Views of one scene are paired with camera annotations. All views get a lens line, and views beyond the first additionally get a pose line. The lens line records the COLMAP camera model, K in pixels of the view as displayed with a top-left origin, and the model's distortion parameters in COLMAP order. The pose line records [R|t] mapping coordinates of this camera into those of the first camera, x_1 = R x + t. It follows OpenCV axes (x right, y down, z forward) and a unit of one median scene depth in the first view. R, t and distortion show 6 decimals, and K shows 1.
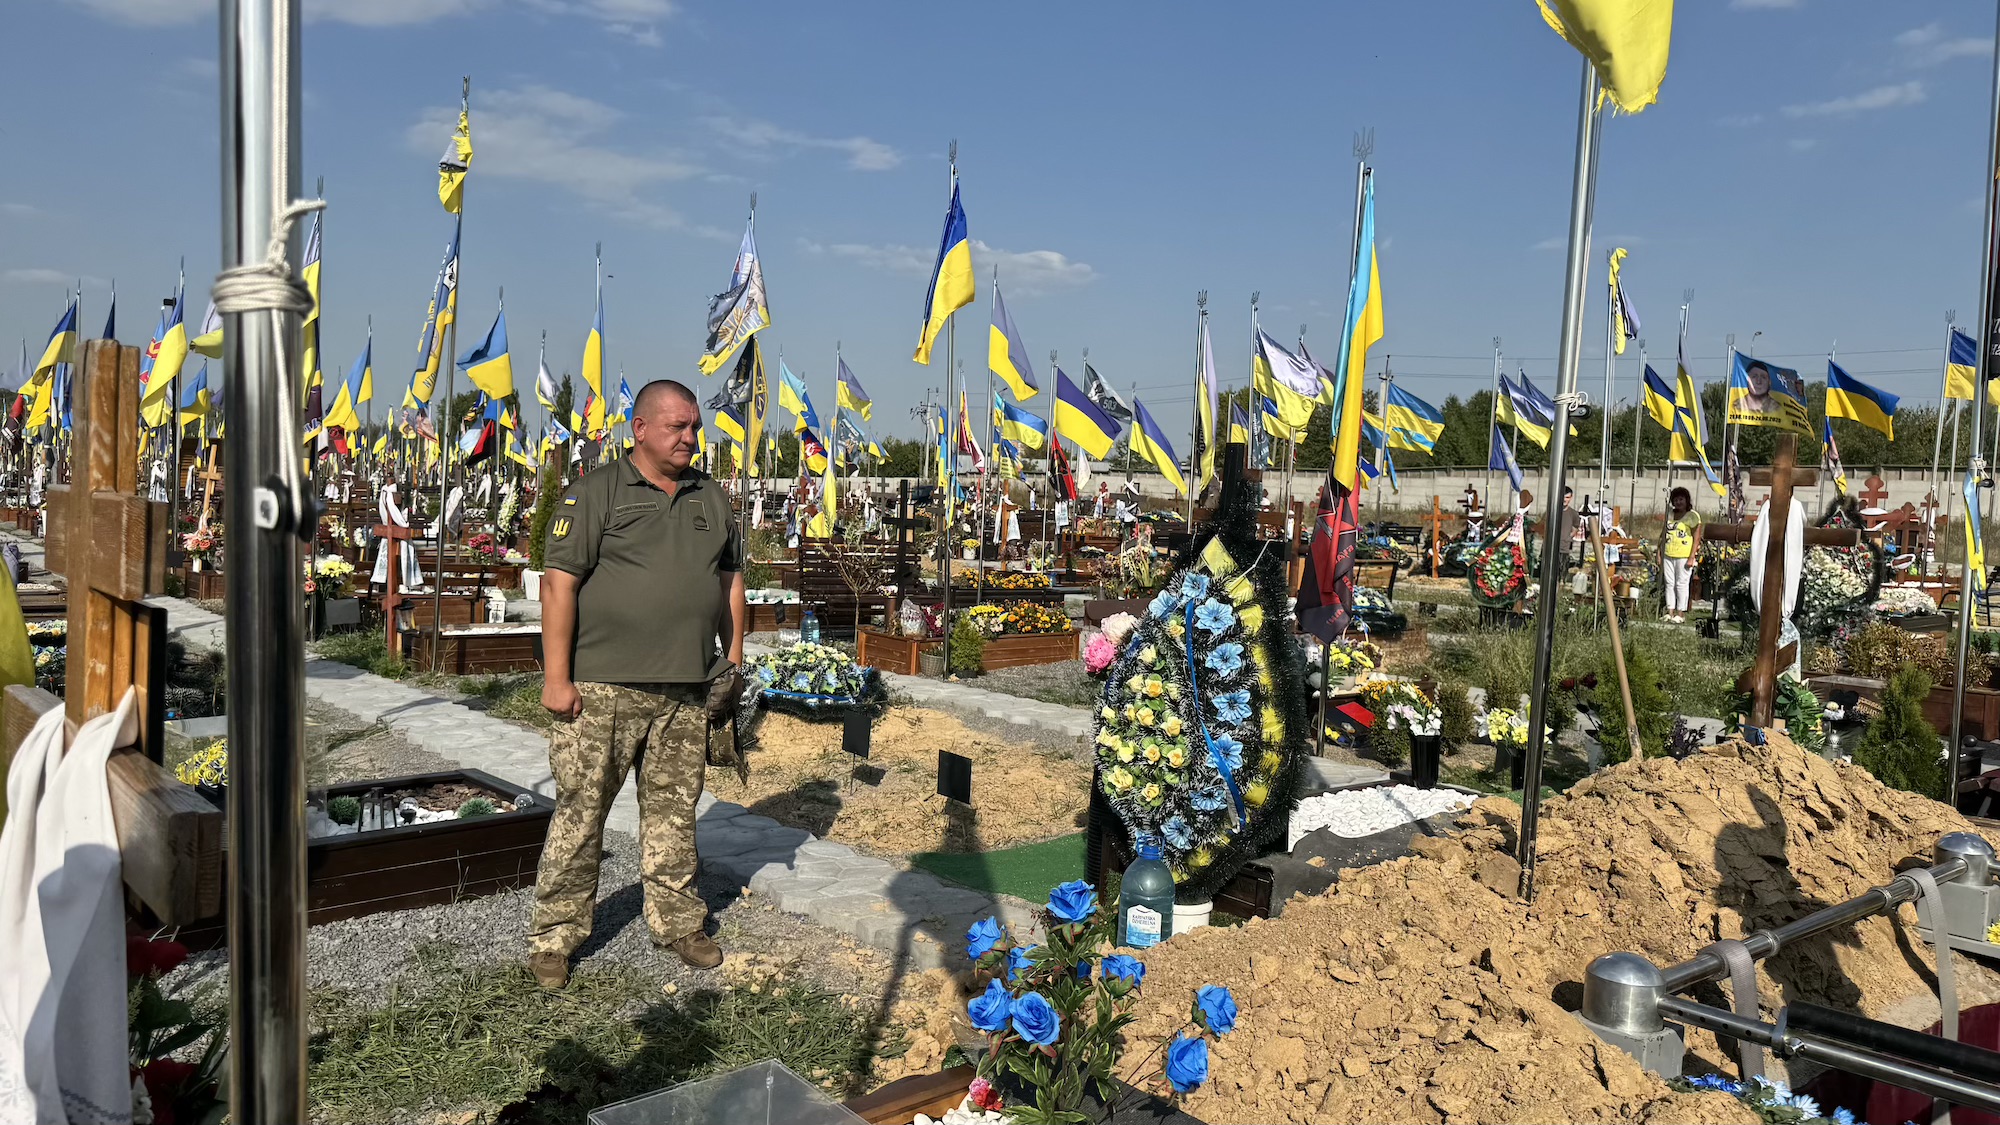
lens RADIAL K [[1359.7, 0, 984.5], [0, 1359.7, 562.5], [0, 0, 1]] dist [0.011101, -0.029642]
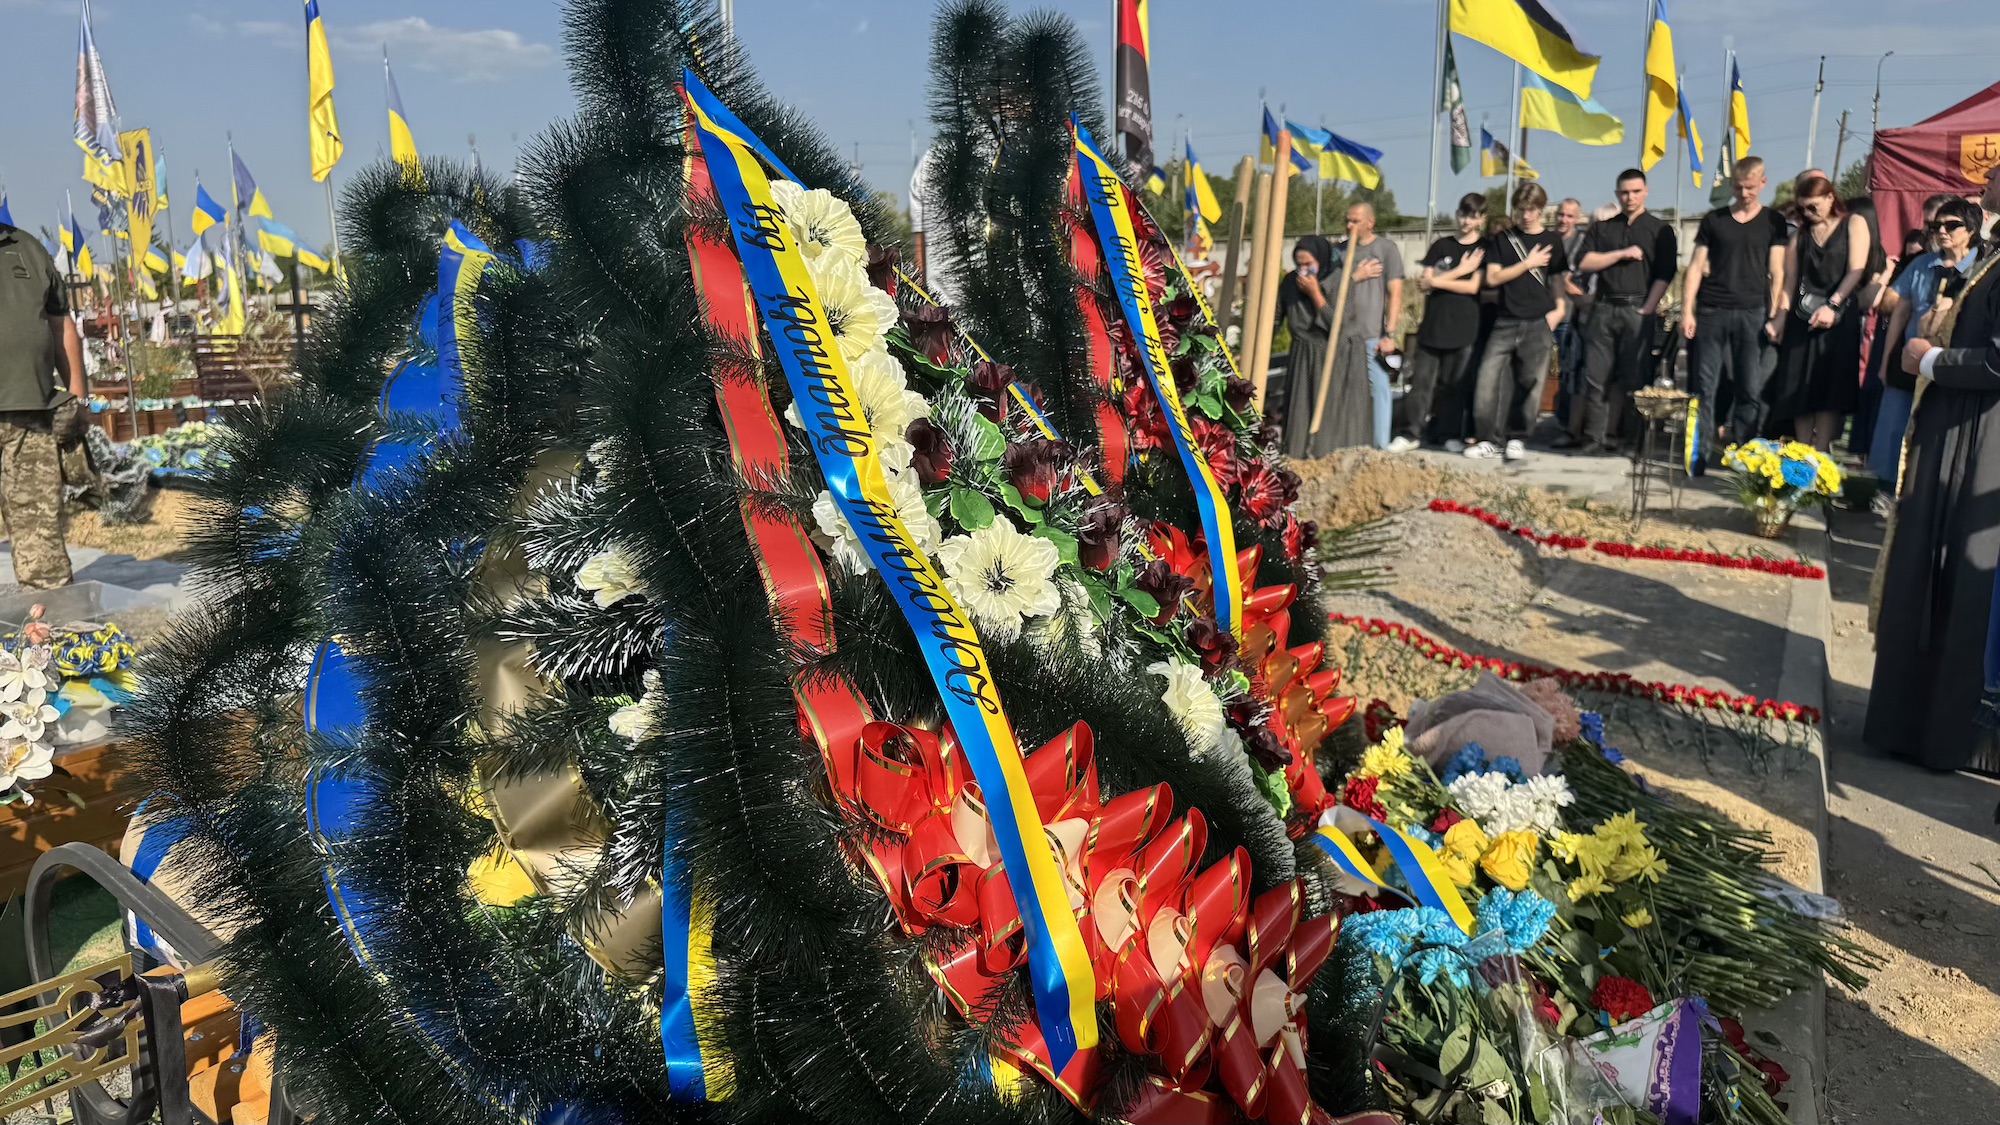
lens RADIAL K [[1441.4, 0, 1011.5], [0, 1441.4, 575.3], [0, 0, 1]] dist [-0.008257, -0.002572]
pose [[0.938672, -0.122995, 0.322130, 0.160906], [0.077476, 0.985562, 0.150546, 0.102460], [-0.335996, -0.116357, 0.934649, -0.467992]]
